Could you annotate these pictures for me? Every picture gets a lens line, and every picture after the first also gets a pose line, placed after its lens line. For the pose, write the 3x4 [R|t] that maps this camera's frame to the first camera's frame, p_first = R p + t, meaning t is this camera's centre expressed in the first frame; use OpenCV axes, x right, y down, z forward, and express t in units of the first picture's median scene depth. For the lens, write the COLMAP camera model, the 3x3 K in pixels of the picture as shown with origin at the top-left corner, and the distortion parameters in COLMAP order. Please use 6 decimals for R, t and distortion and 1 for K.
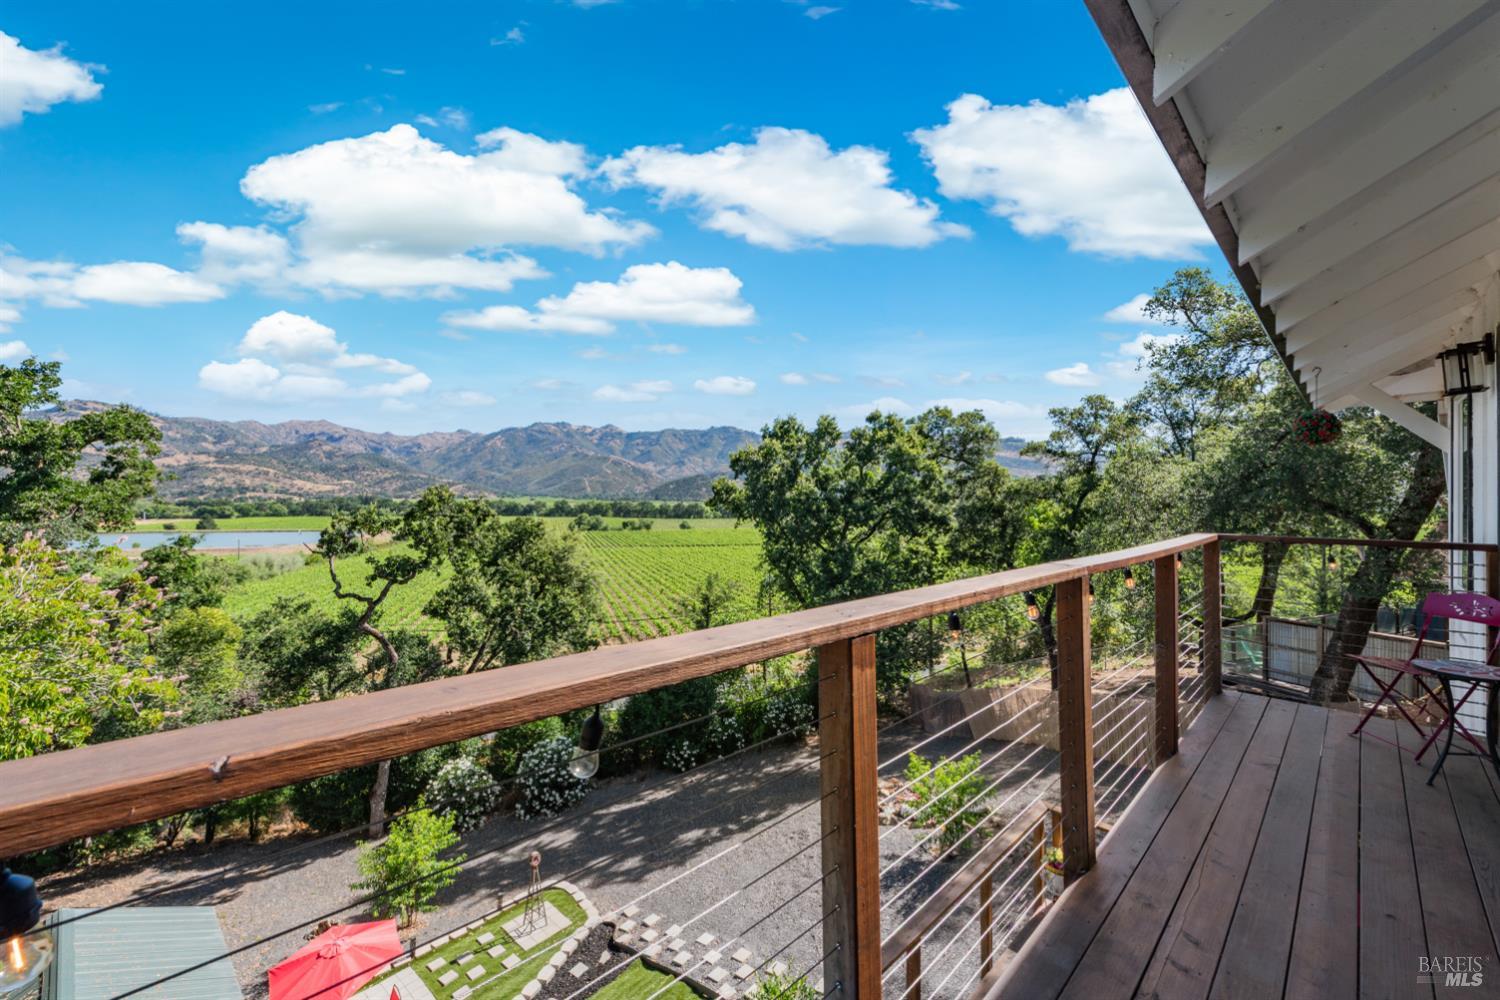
lens RADIAL K [[598.4, 0, 750.0], [0, 598.4, 500.0], [0, 0, 1]] dist [0.001729, -0.000238]
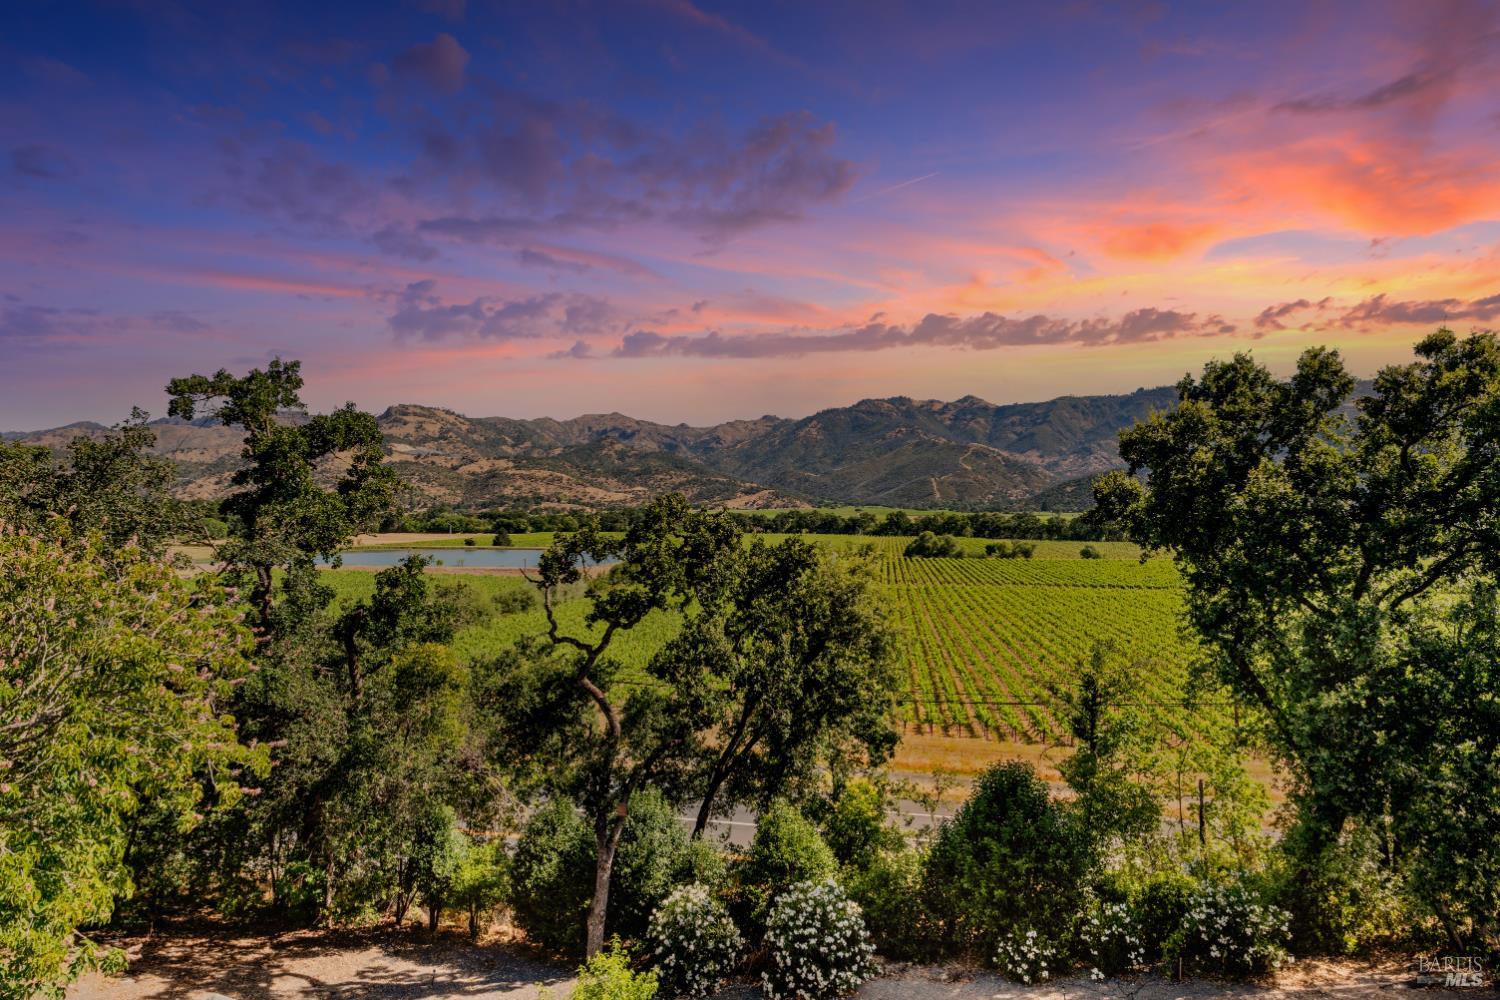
lens RADIAL K [[897.8, 0, 750.0], [0, 897.8, 500.0], [0, 0, 1]] dist [0.015321, -0.003657]
pose [[0.884630, -0.007109, -0.466239, 0.060305], [0.001629, 0.999925, -0.012155, -0.002865], [0.466290, 0.009993, 0.884576, 0.094089]]
